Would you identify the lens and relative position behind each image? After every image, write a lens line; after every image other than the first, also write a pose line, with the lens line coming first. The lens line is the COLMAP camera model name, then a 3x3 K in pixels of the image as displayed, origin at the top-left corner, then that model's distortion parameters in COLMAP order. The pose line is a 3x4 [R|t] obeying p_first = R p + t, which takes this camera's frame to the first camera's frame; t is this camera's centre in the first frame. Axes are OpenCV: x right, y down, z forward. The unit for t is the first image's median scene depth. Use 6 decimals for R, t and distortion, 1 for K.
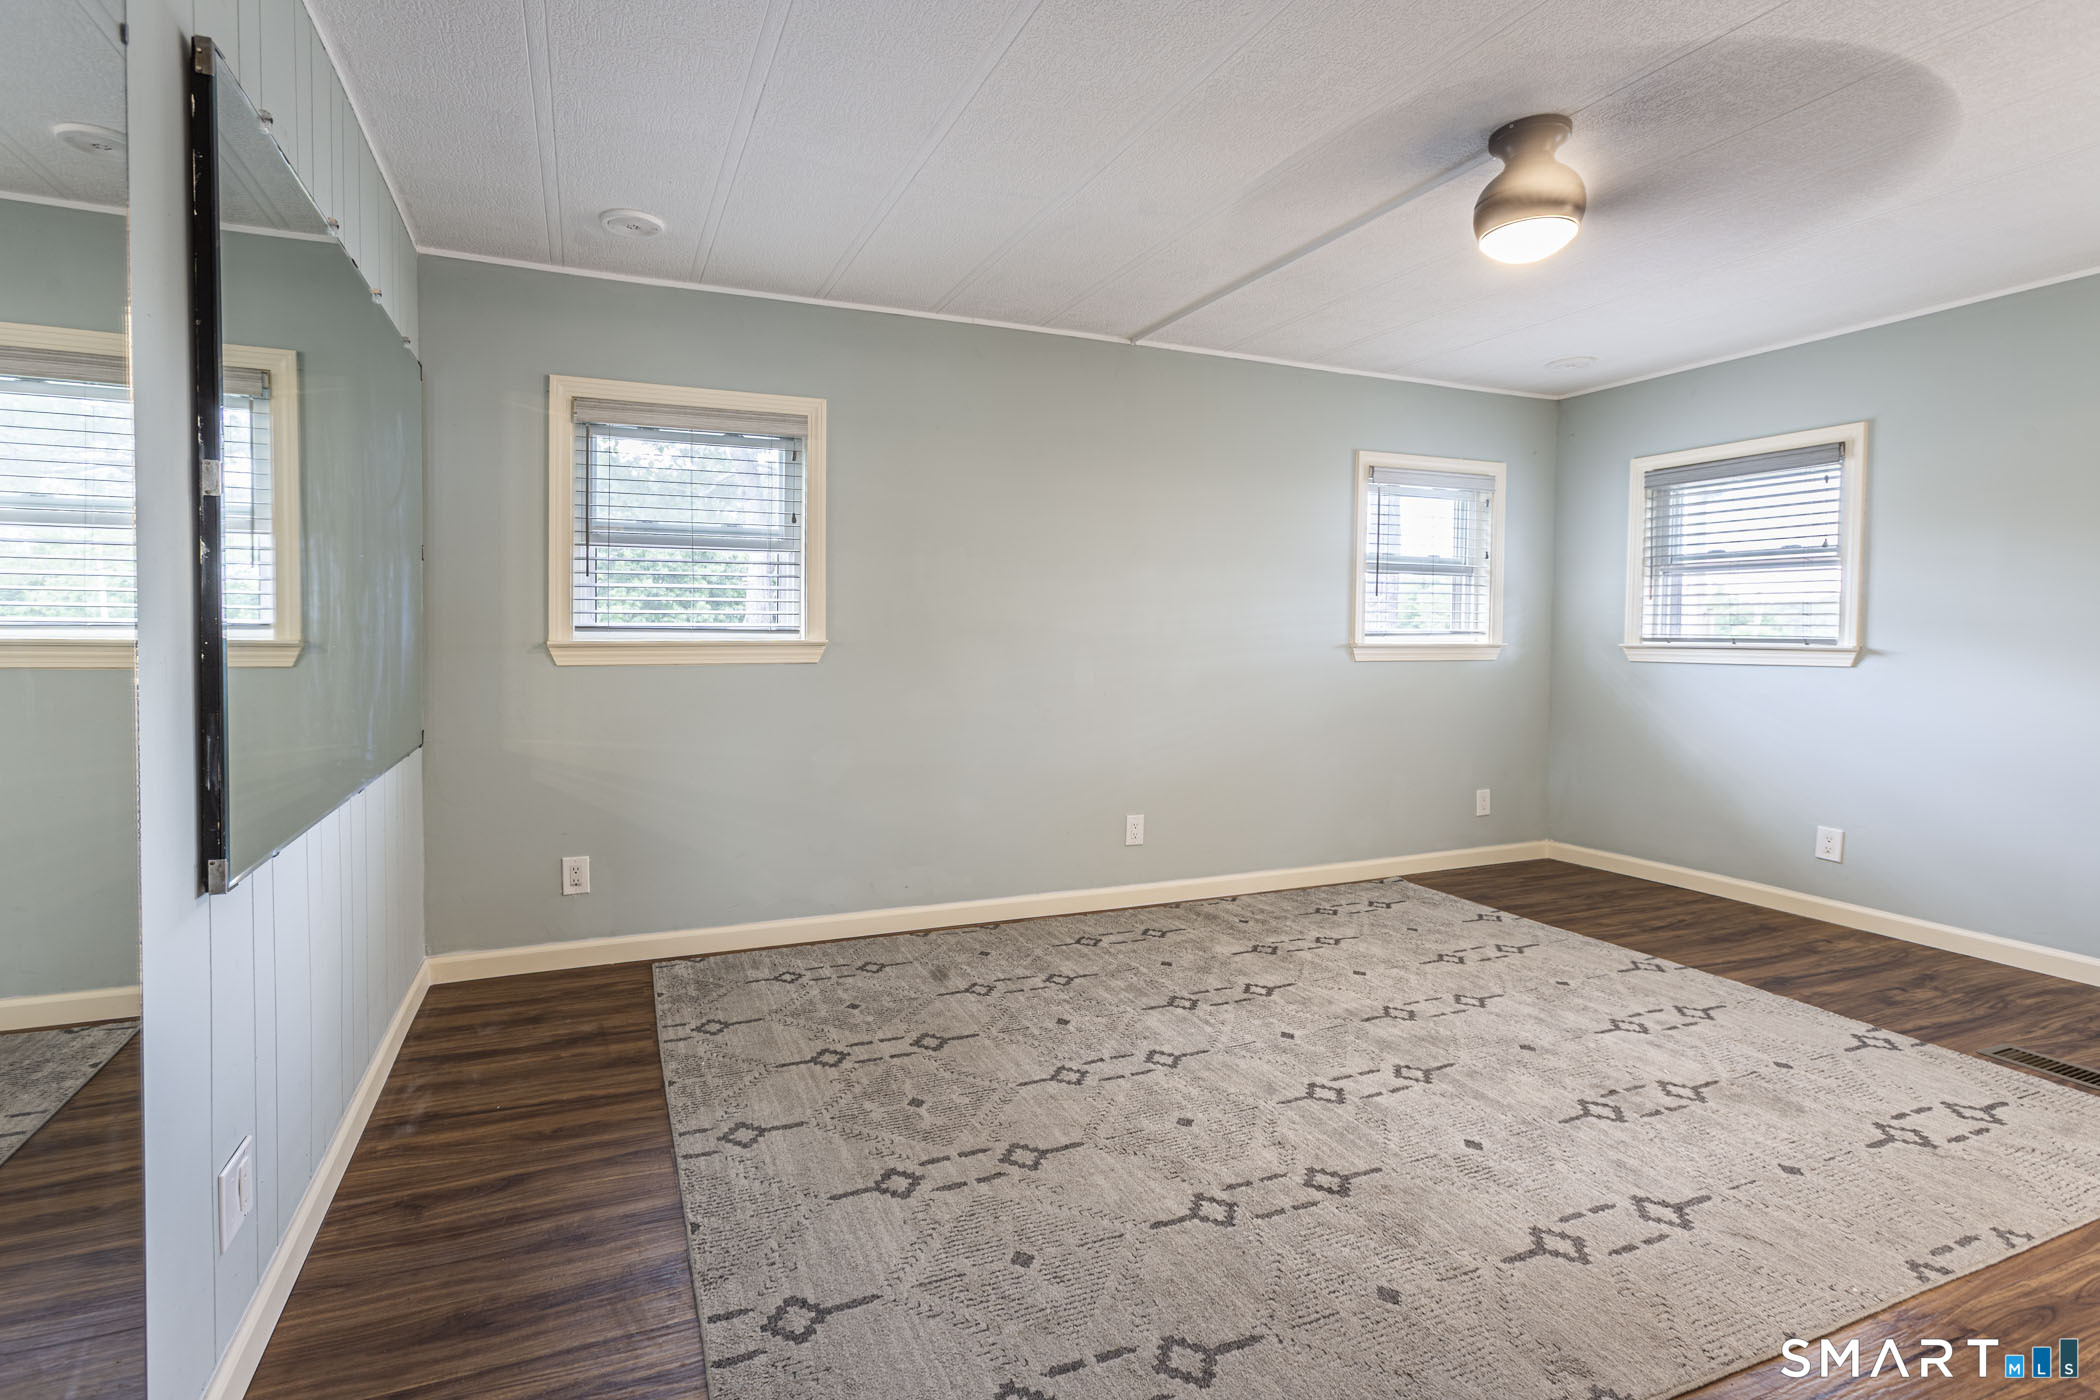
lens RADIAL K [[965.7, 0, 1058.5], [0, 965.7, 651.1], [0, 0, 1]] dist [-0.008266, 0.001586]
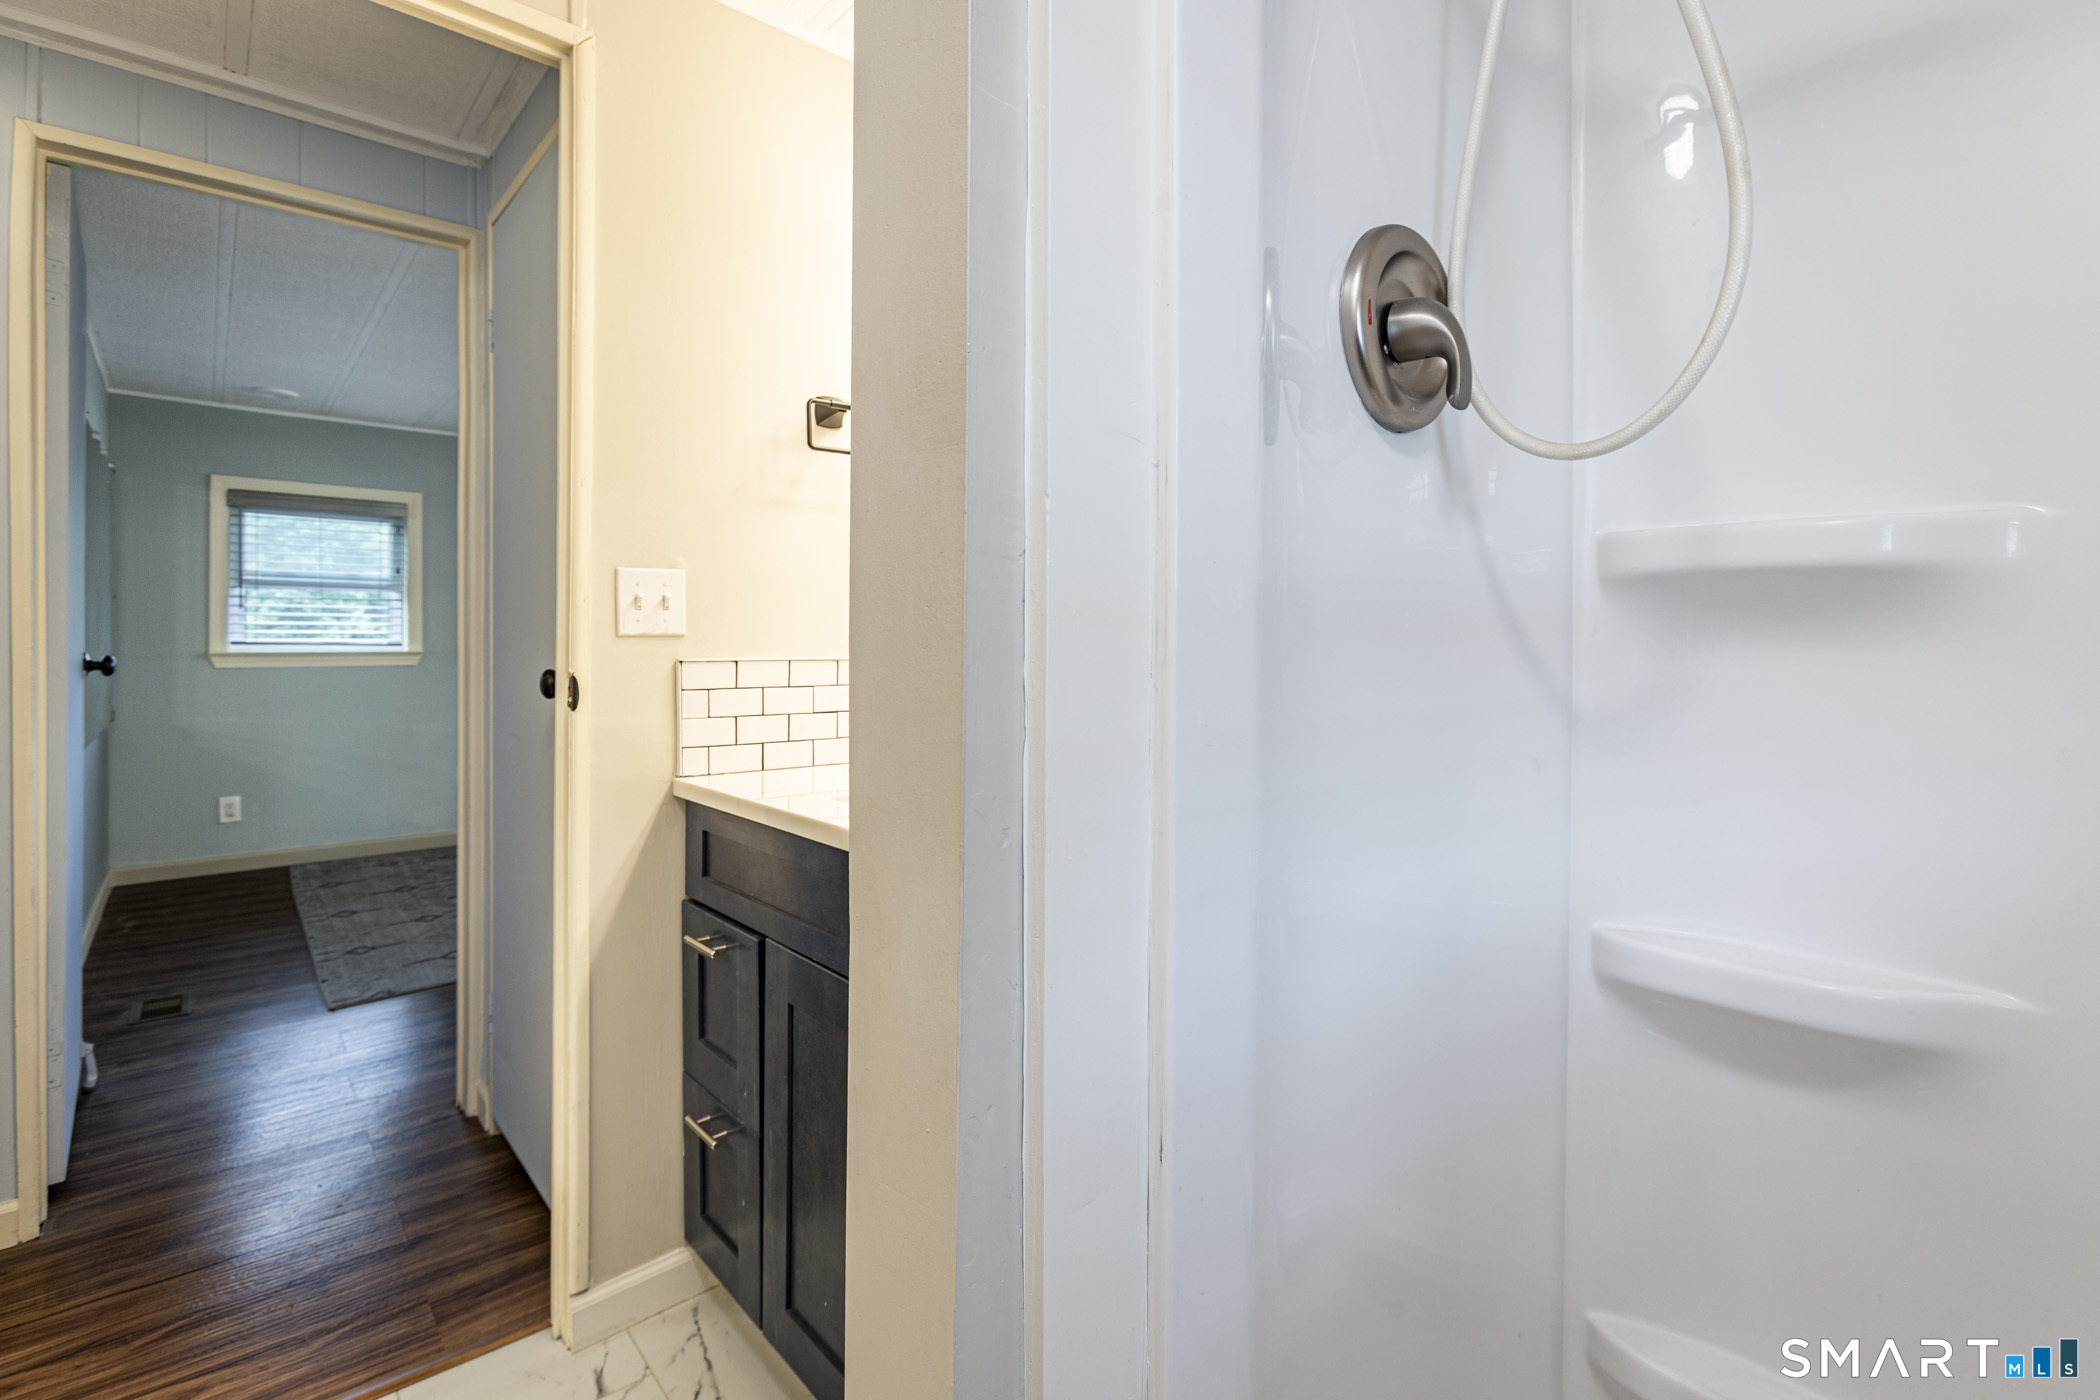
lens RADIAL K [[984.0, 0, 1052.5], [0, 984.0, 645.7], [0, 0, 1]] dist [-0.003072, -0.002155]
pose [[0.966861, -0.005202, 0.255249, 0.341187], [0.010367, 0.999768, -0.018893, 0.021753], [-0.255091, 0.020913, 0.966691, -0.790501]]
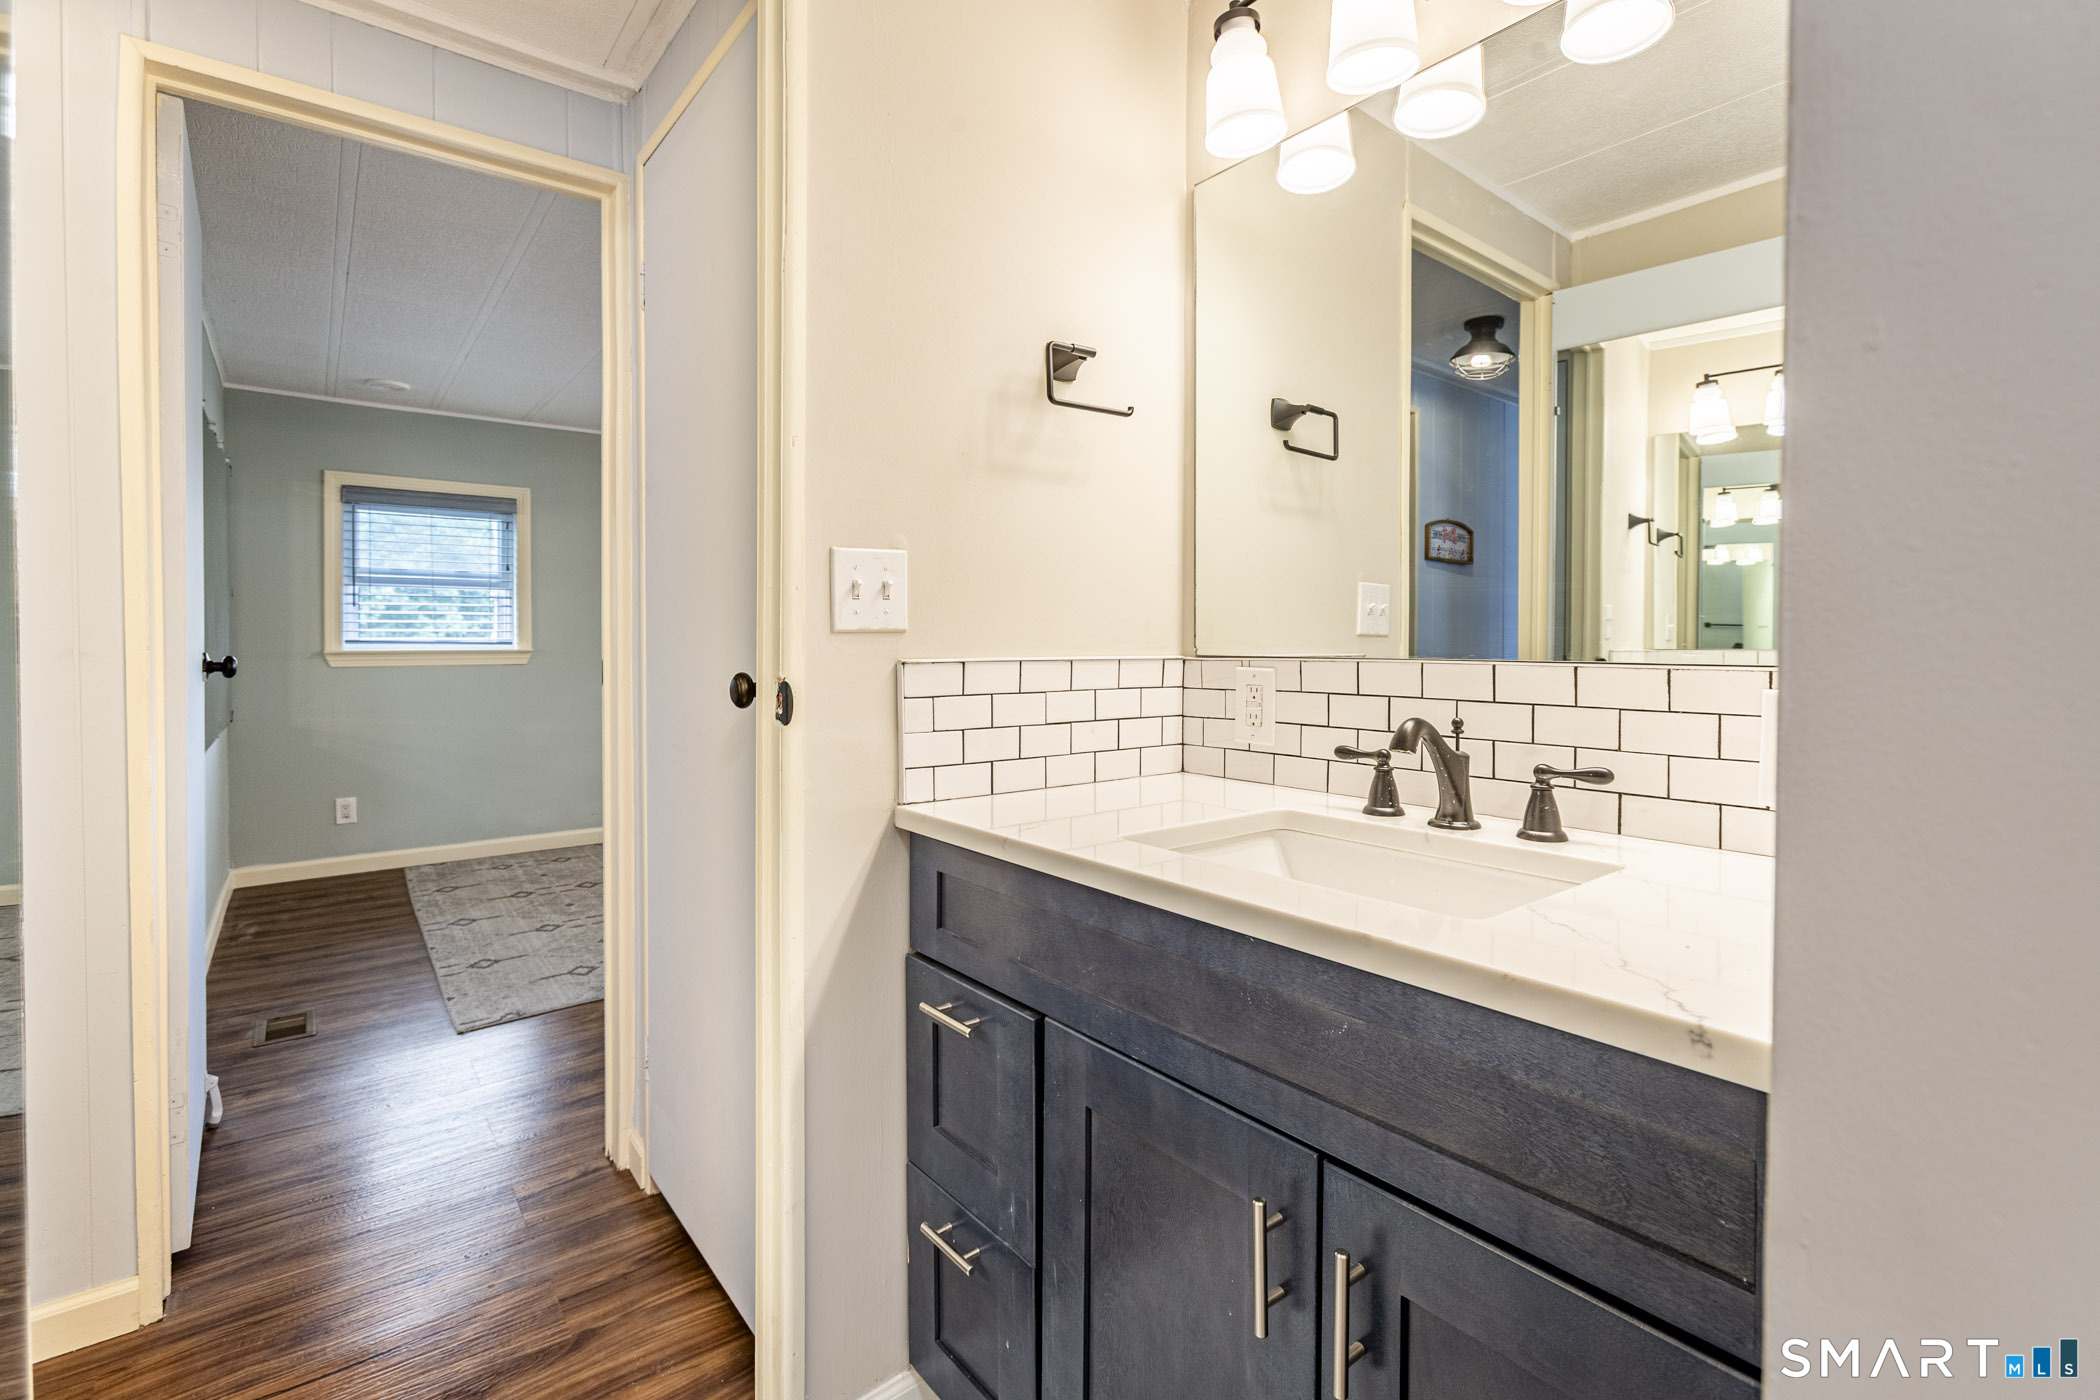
lens RADIAL K [[965.7, 0, 1058.5], [0, 965.7, 651.1], [0, 0, 1]] dist [-0.008266, 0.001586]
pose [[0.978705, -0.009860, 0.205037, 0.262718], [0.012164, 0.999876, -0.009977, 0.018060], [-0.204913, 0.012259, 0.978703, -0.656721]]
